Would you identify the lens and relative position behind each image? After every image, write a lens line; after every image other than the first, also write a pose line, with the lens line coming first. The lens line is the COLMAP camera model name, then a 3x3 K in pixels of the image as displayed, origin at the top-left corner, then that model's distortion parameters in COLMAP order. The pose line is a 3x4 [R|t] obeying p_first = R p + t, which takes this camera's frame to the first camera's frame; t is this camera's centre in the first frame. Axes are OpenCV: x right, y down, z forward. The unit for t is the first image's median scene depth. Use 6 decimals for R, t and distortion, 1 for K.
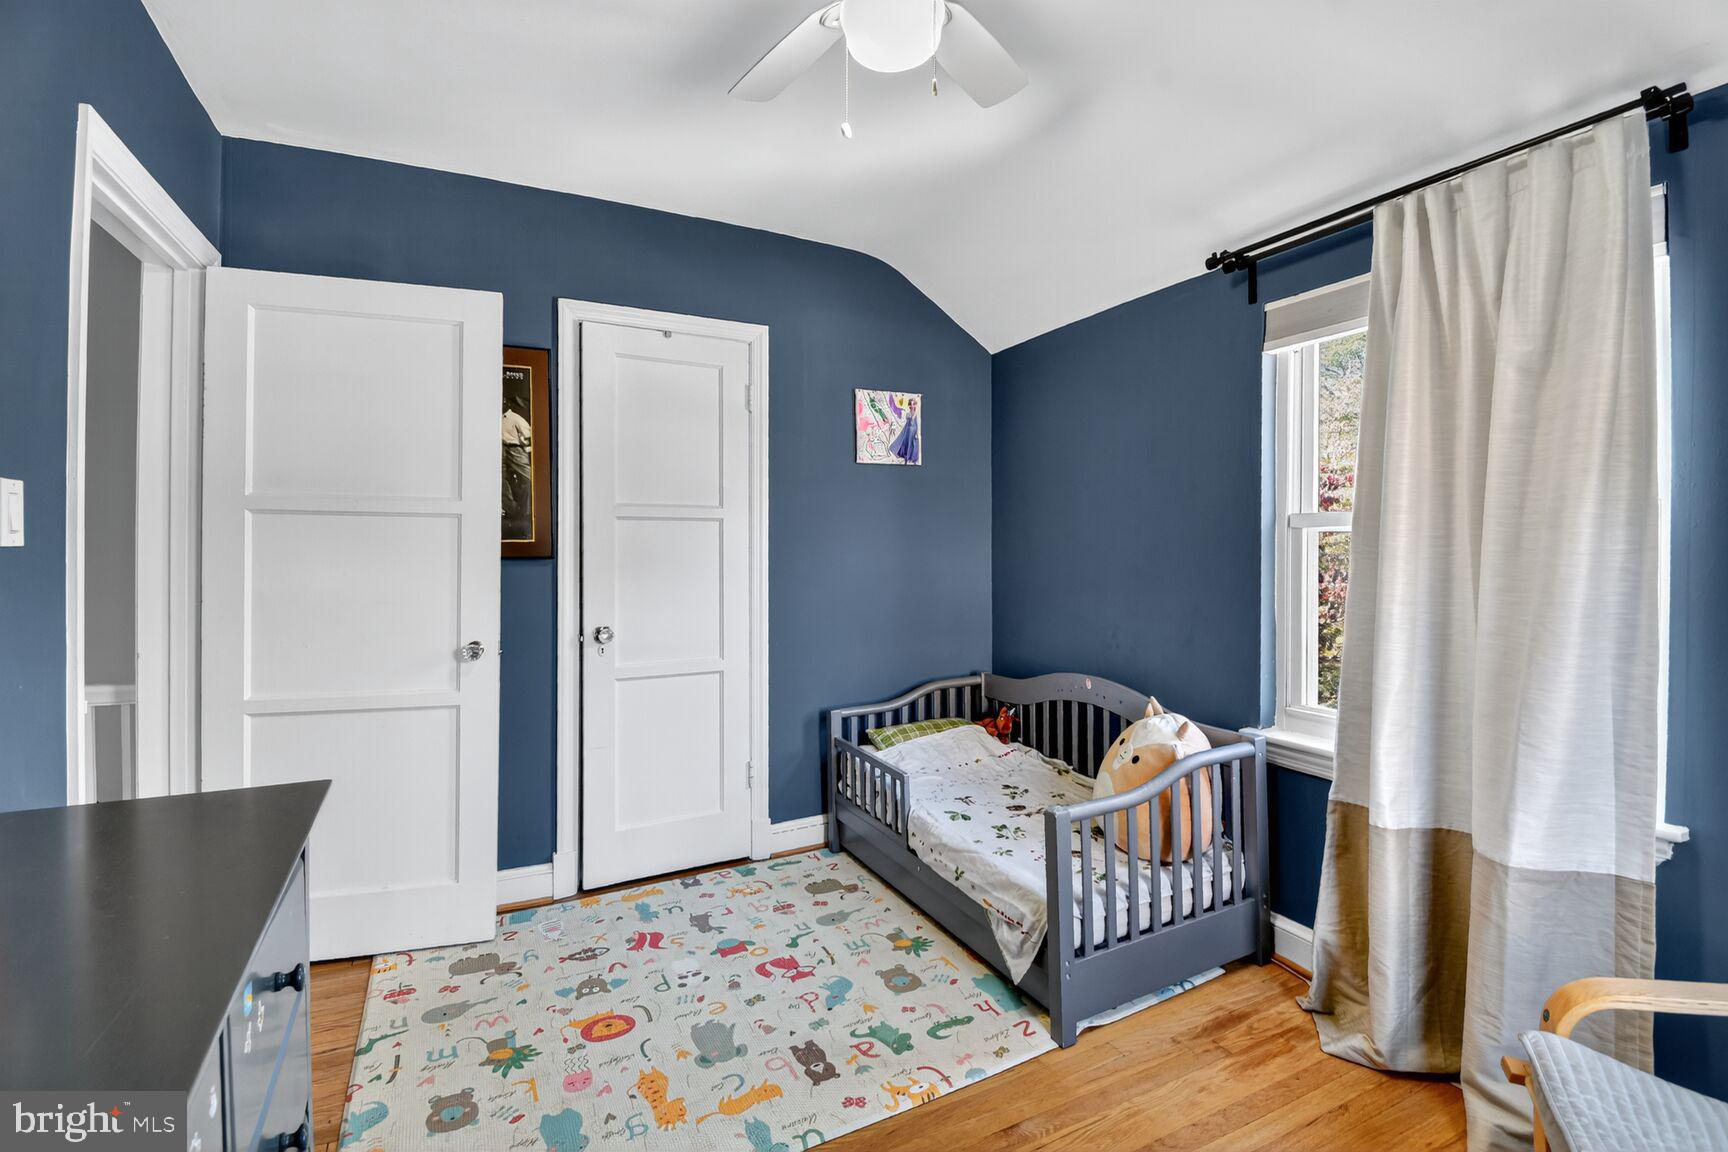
lens RADIAL K [[759.1, 0, 872.0], [0, 759.1, 559.5], [0, 0, 1]] dist [-0.002130, -0.000554]
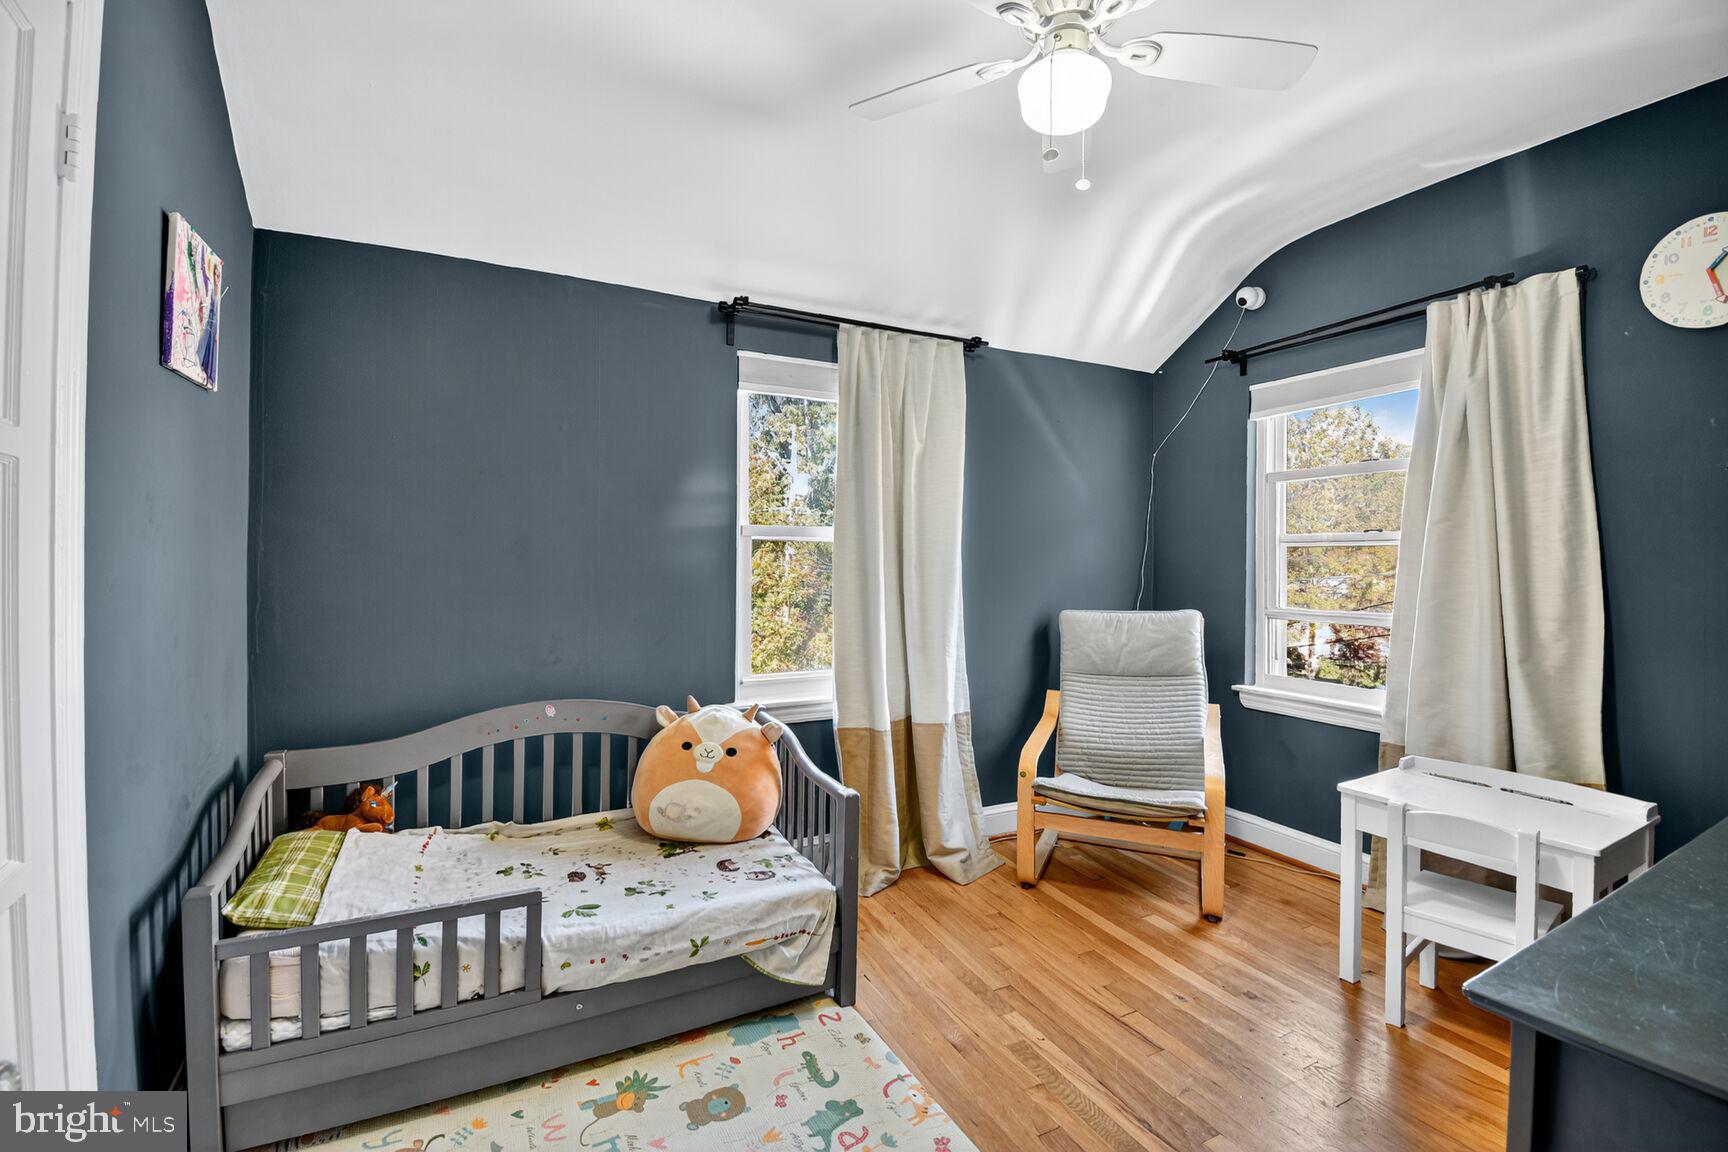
lens RADIAL K [[759.1, 0, 874.8], [0, 759.1, 564.1], [0, 0, 1]] dist [-0.002130, -0.000554]
pose [[0.001022, -0.010144, 0.999948, -0.704261], [0.009187, 0.999906, 0.010135, -0.006403], [-0.999957, 0.009176, 0.001115, 0.800660]]
